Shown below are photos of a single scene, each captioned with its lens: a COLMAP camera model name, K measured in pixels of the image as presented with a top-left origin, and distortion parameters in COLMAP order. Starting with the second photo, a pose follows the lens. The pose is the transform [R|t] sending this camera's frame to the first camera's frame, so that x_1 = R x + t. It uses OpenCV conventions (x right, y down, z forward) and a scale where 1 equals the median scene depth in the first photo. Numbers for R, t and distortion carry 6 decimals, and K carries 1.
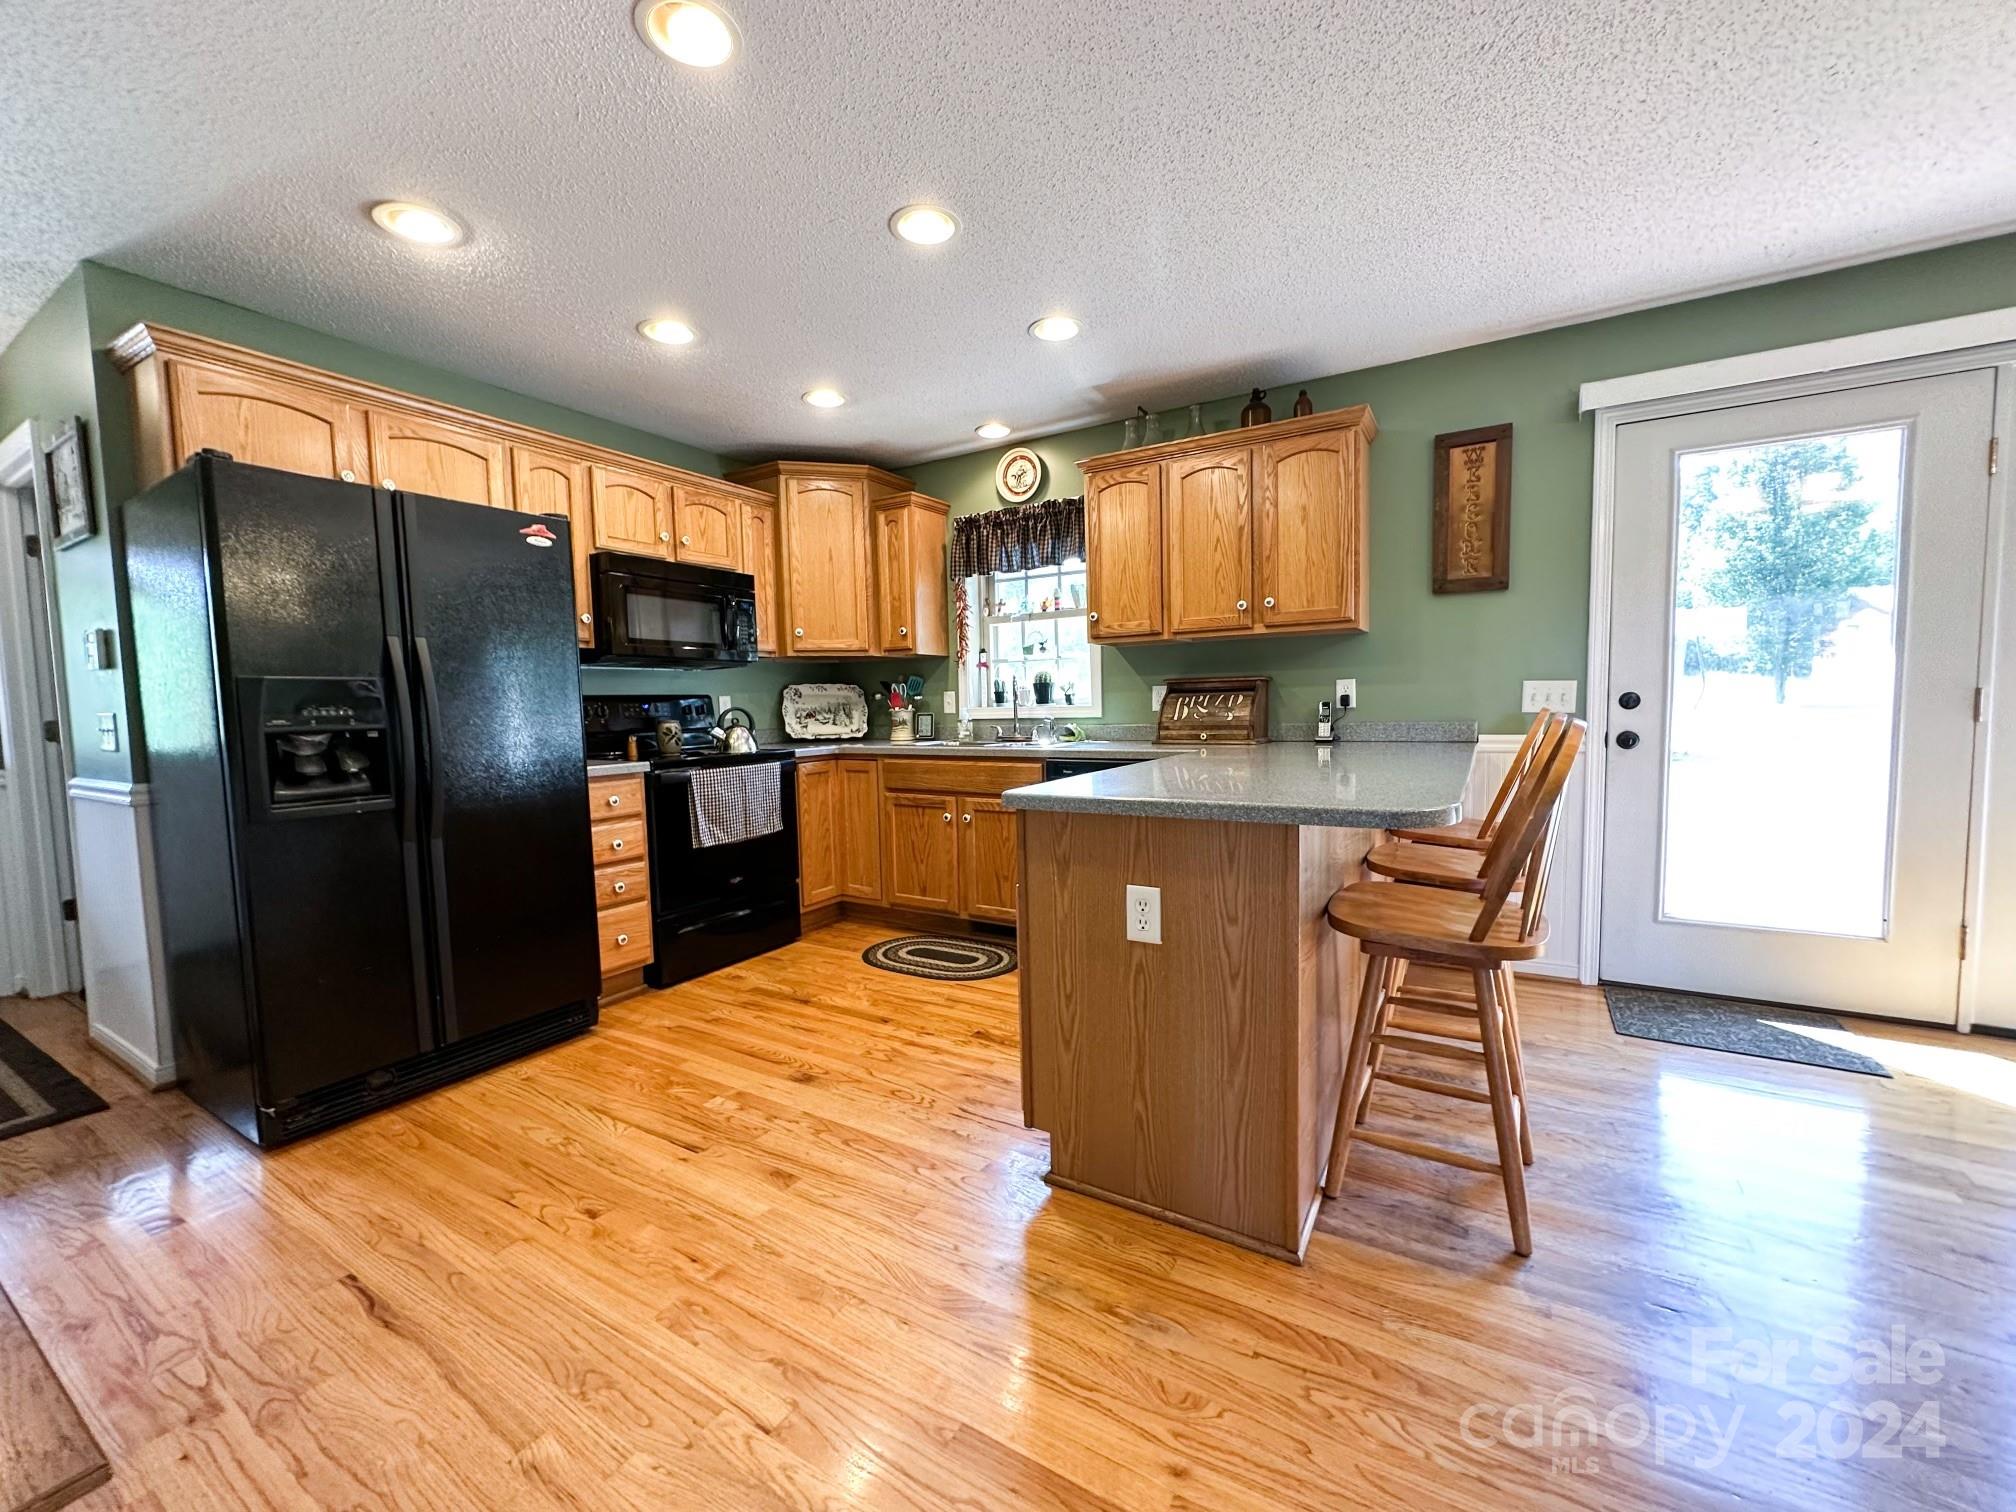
lens RADIAL K [[803.7, 0, 1005.7], [0, 803.7, 755.4], [0, 0, 1]] dist [-0.006027, 0.001198]
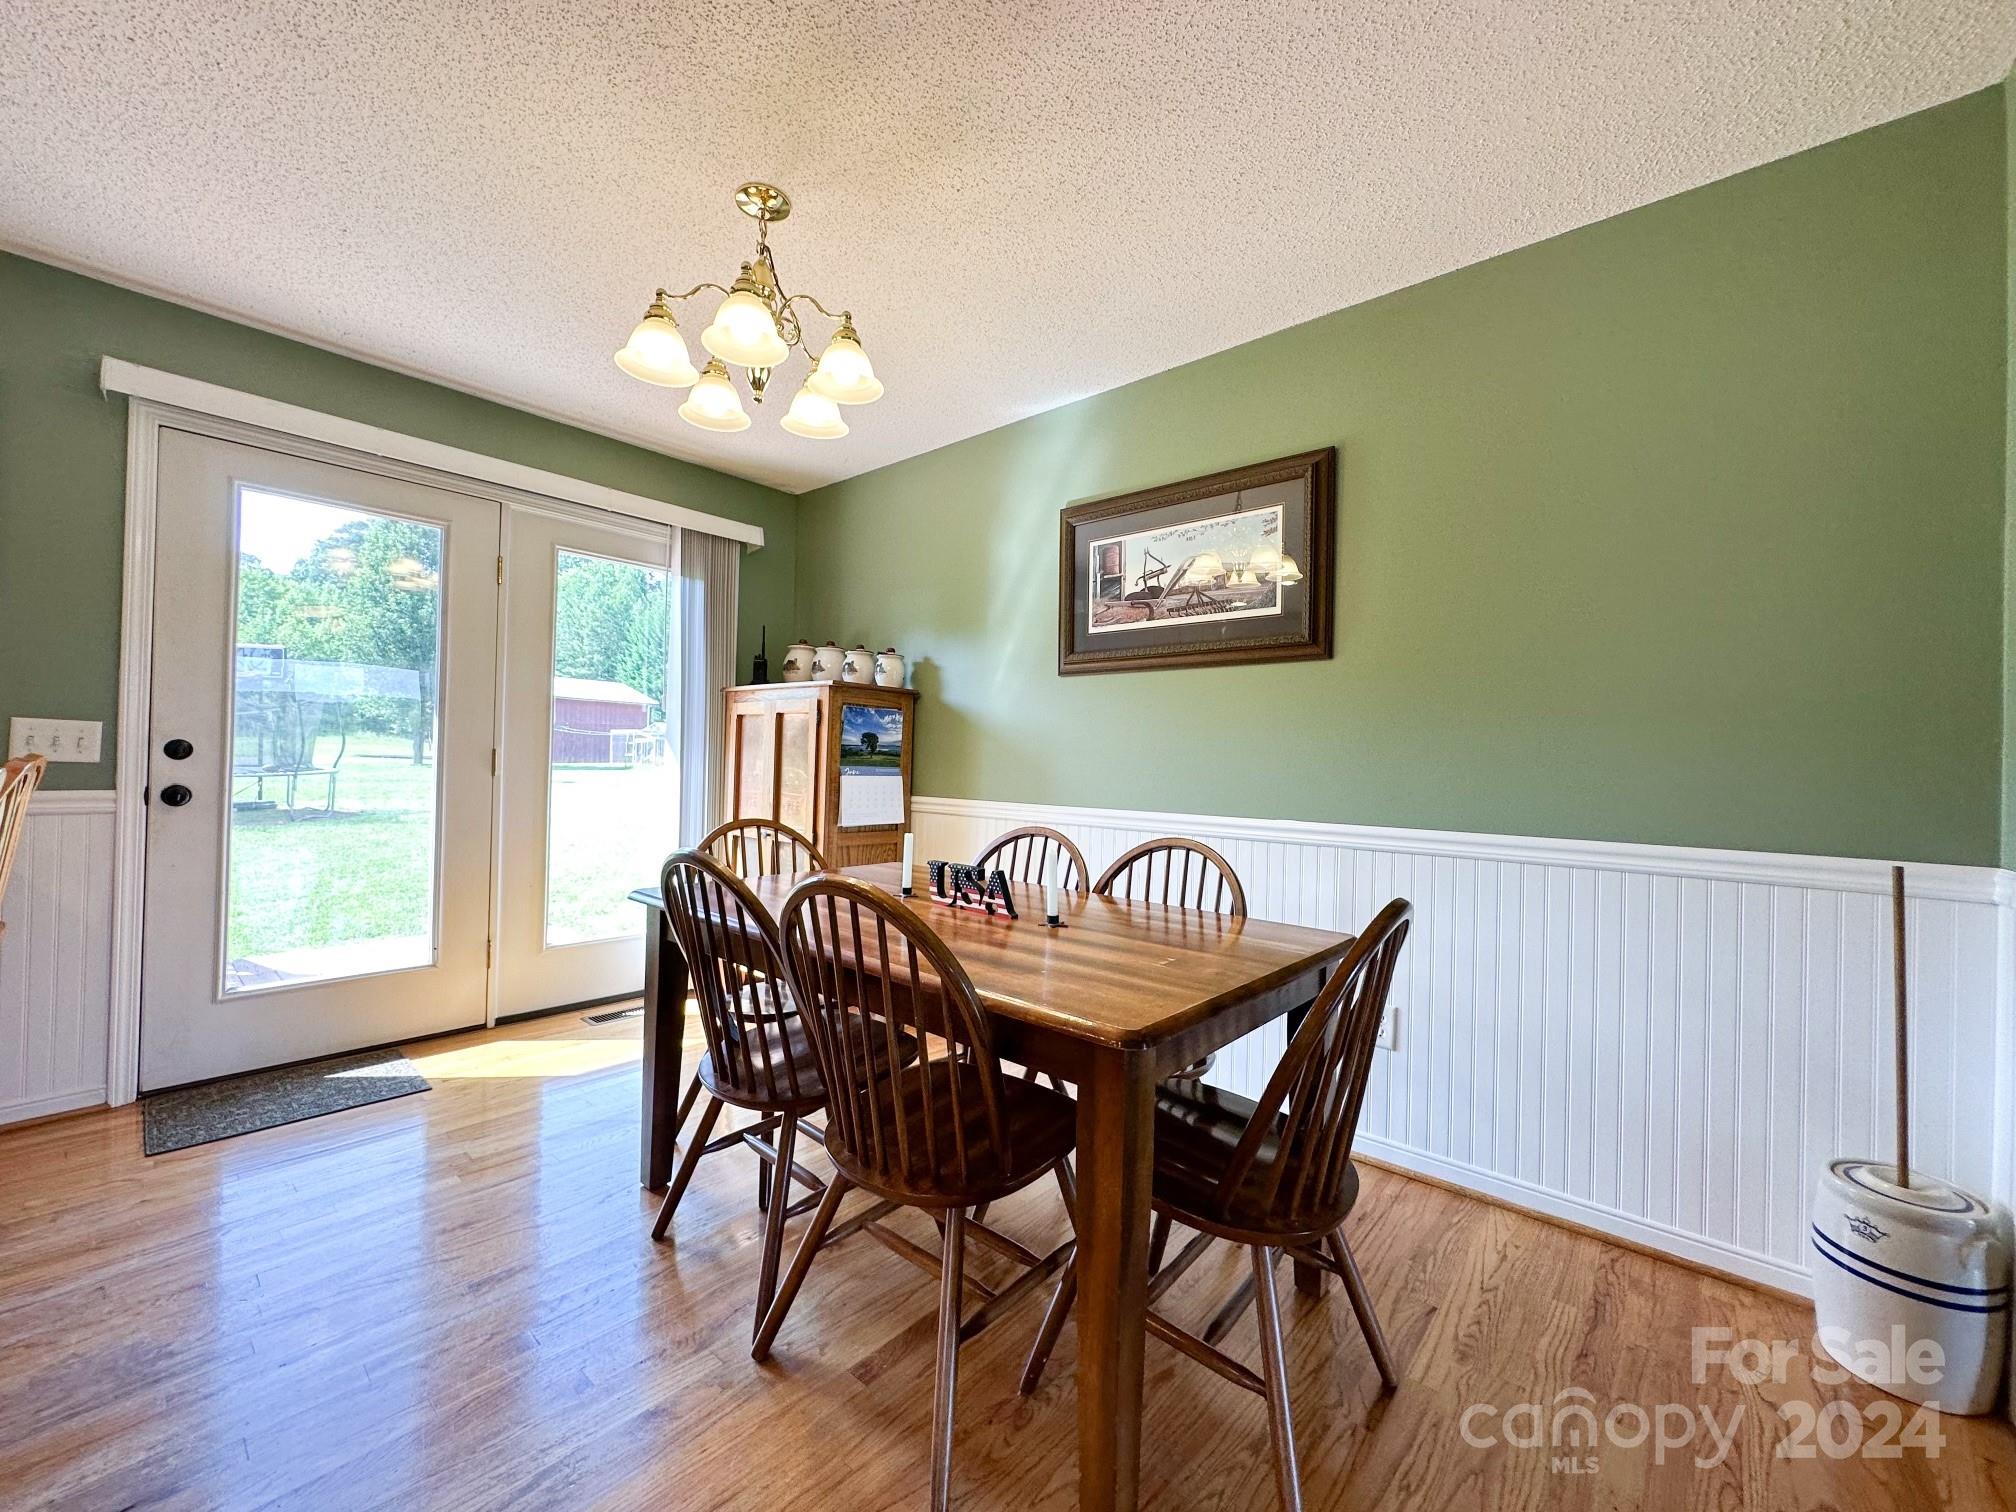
lens RADIAL K [[803.7, 0, 1011.4], [0, 803.7, 760.3], [0, 0, 1]] dist [-0.006027, 0.001198]
pose [[0.171066, 0.026389, 0.984906, 0.086703], [0.039001, 0.998676, -0.033532, 0.006039], [-0.984487, 0.044149, 0.169811, -0.016185]]
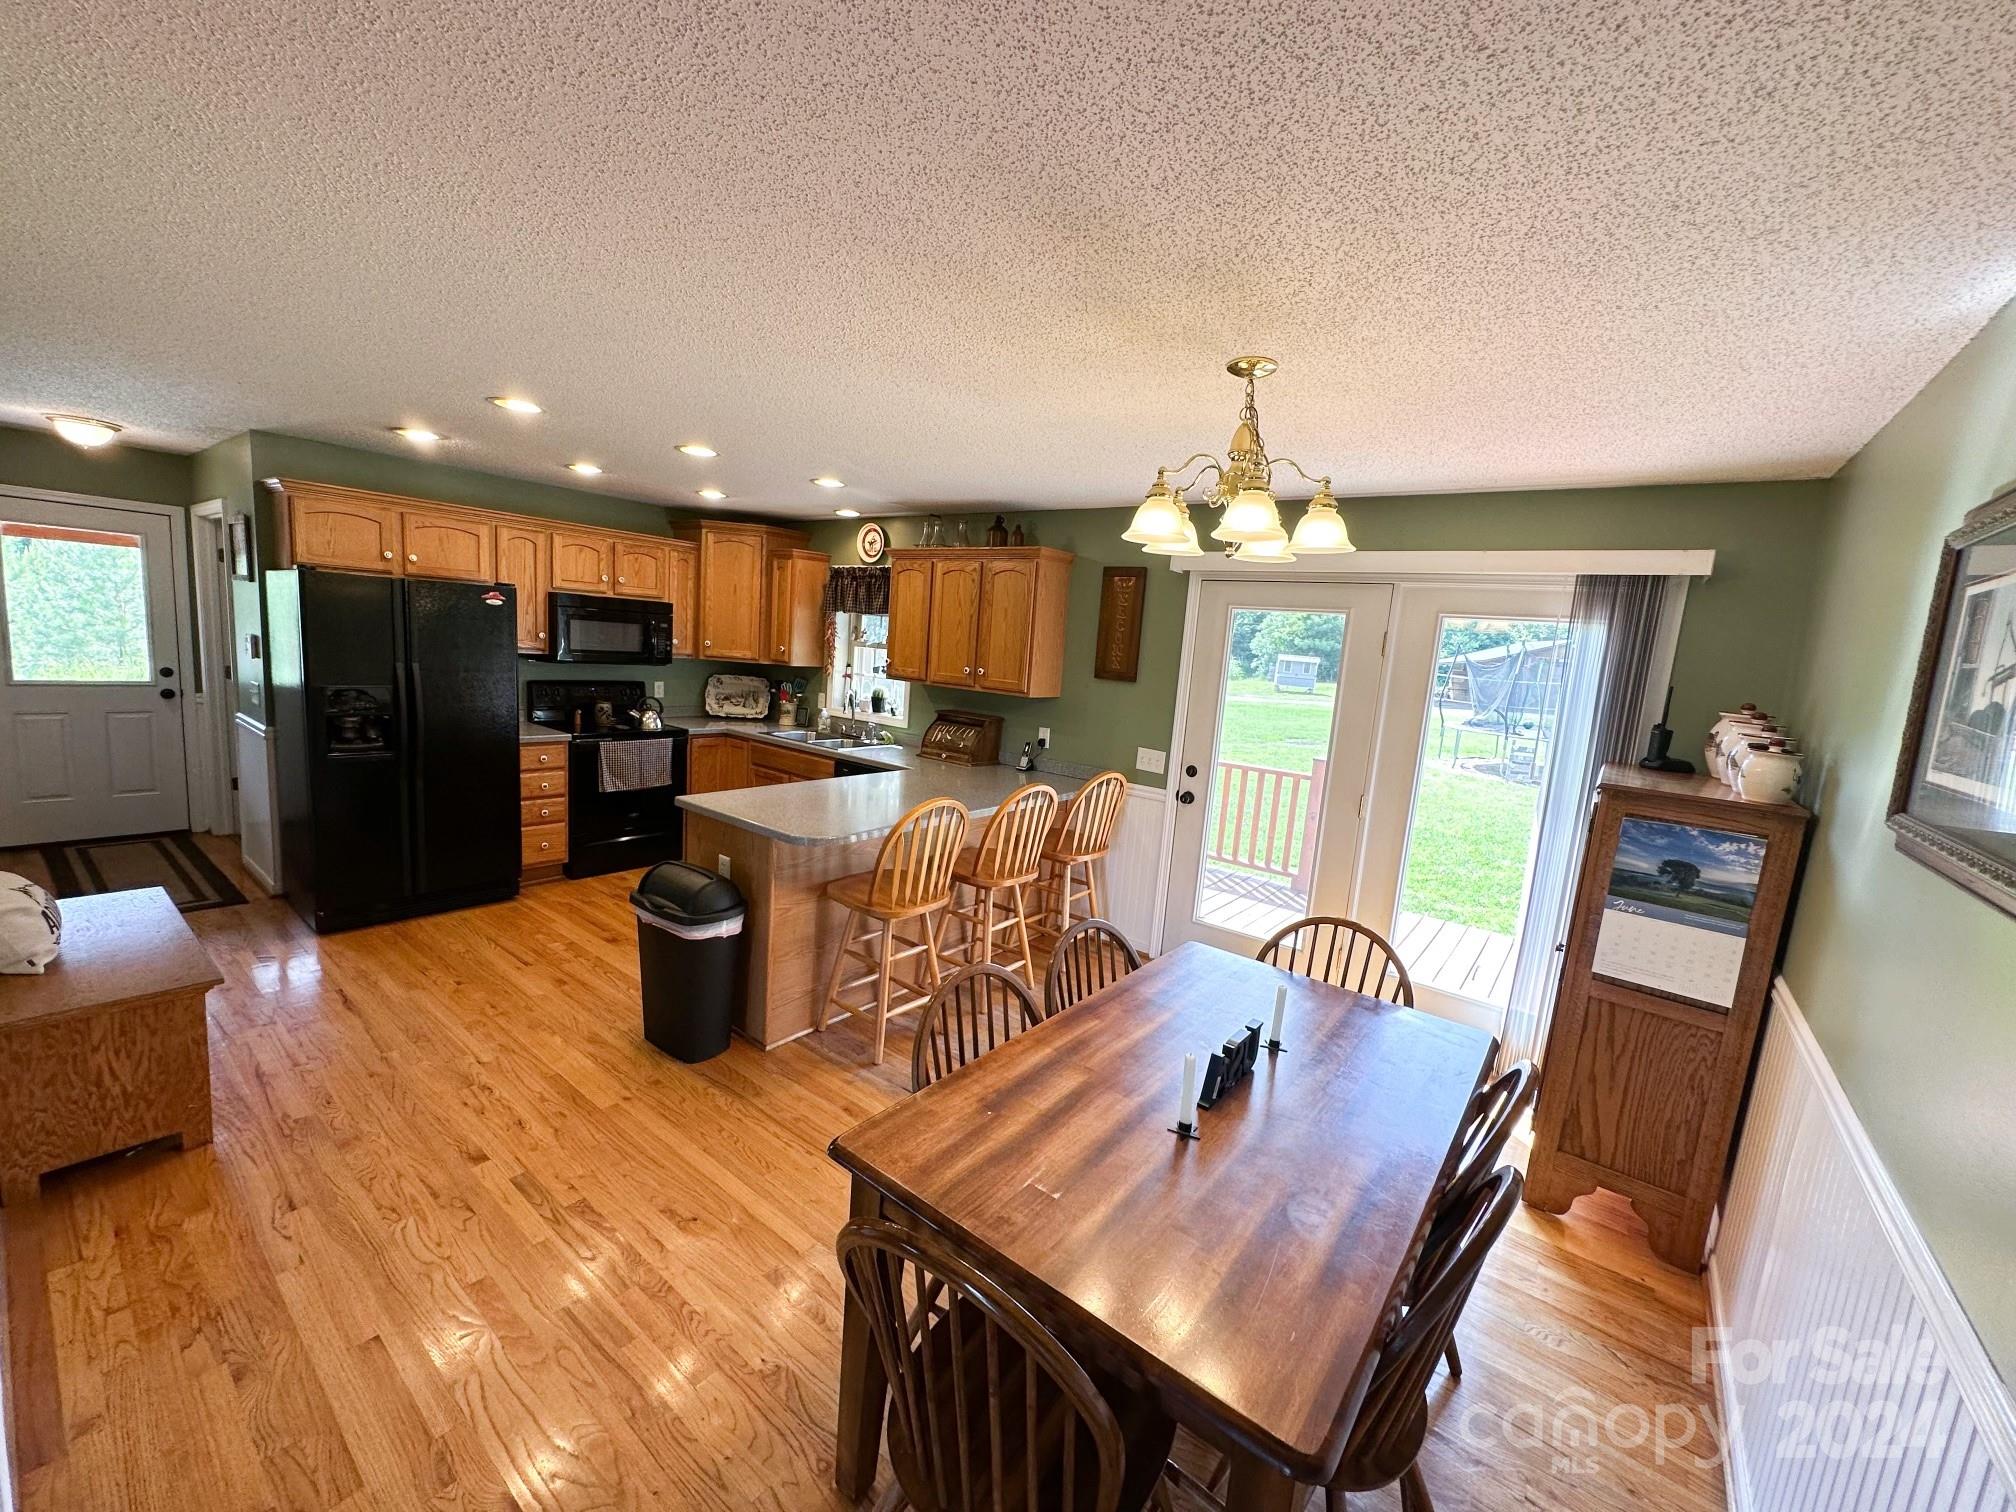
lens RADIAL K [[803.7, 0, 1004.2], [0, 803.7, 755.5], [0, 0, 1]] dist [-0.006027, 0.001198]
pose [[0.988087, 0.113162, -0.104296, 0.556456], [-0.105309, 0.991378, 0.077966, -0.163209], [0.112219, -0.066054, 0.991486, -0.449972]]
